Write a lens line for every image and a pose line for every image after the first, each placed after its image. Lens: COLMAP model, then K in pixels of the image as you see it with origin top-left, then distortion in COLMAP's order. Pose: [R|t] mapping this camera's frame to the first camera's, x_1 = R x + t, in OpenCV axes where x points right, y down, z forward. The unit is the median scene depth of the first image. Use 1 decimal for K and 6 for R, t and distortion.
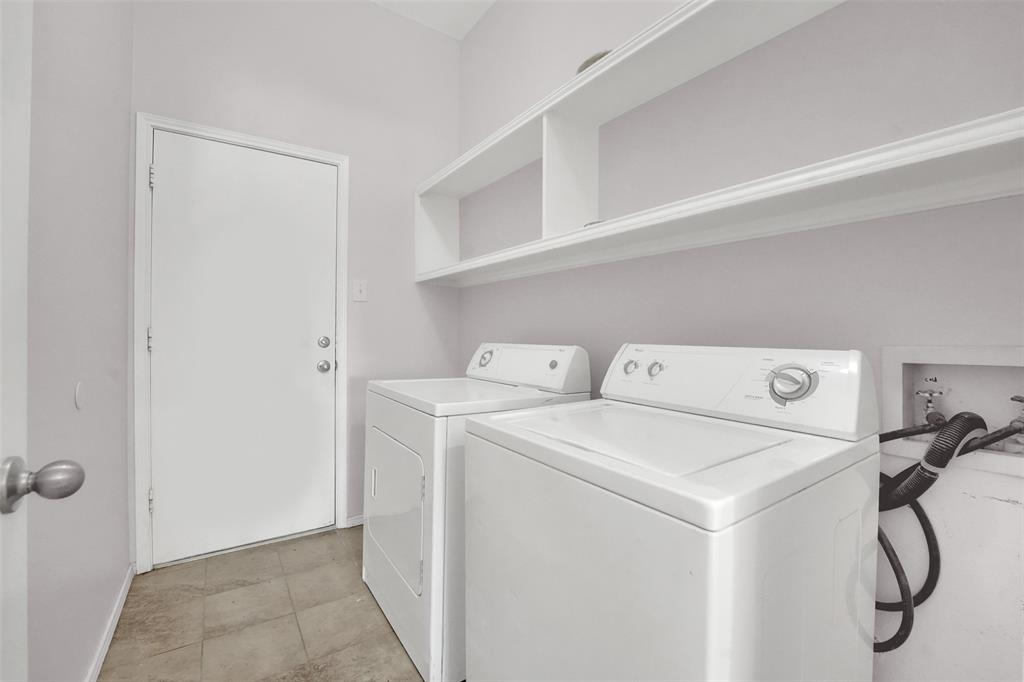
lens RADIAL K [[422.8, 0, 514.6], [0, 422.8, 337.6], [0, 0, 1]] dist [-0.020701, 0.000265]
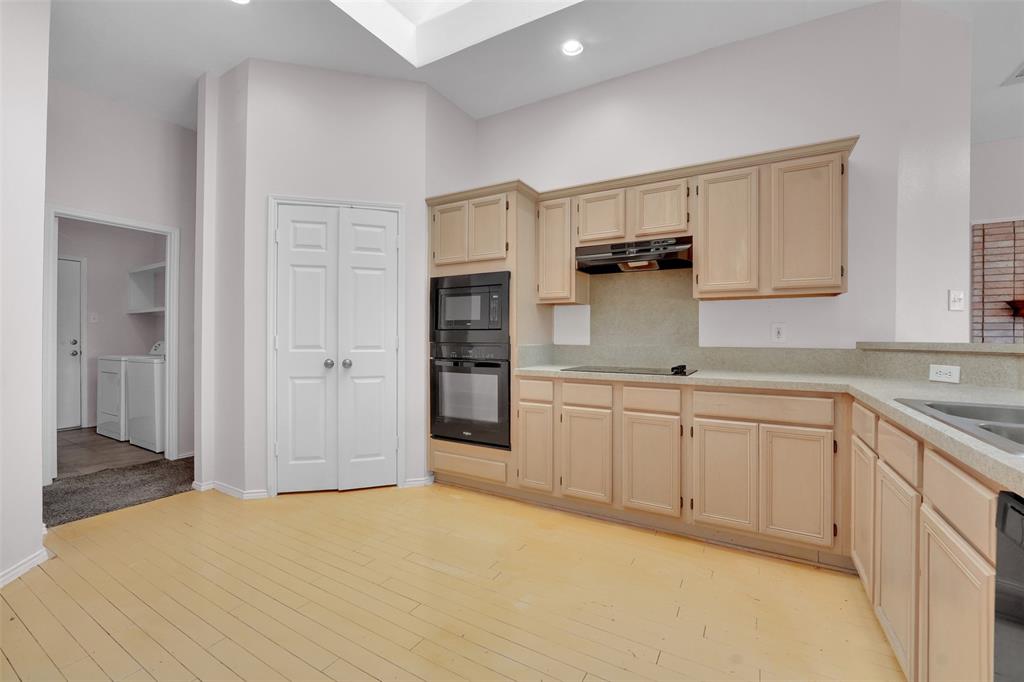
lens RADIAL K [[422.8, 0, 506.8], [0, 422.8, 336.3], [0, 0, 1]] dist [-0.020701, 0.000265]
pose [[0.908590, -0.012836, 0.417491, 0.710668], [0.013462, 0.999908, 0.001446, 0.006811], [-0.417471, 0.004307, 0.908680, -1.928775]]
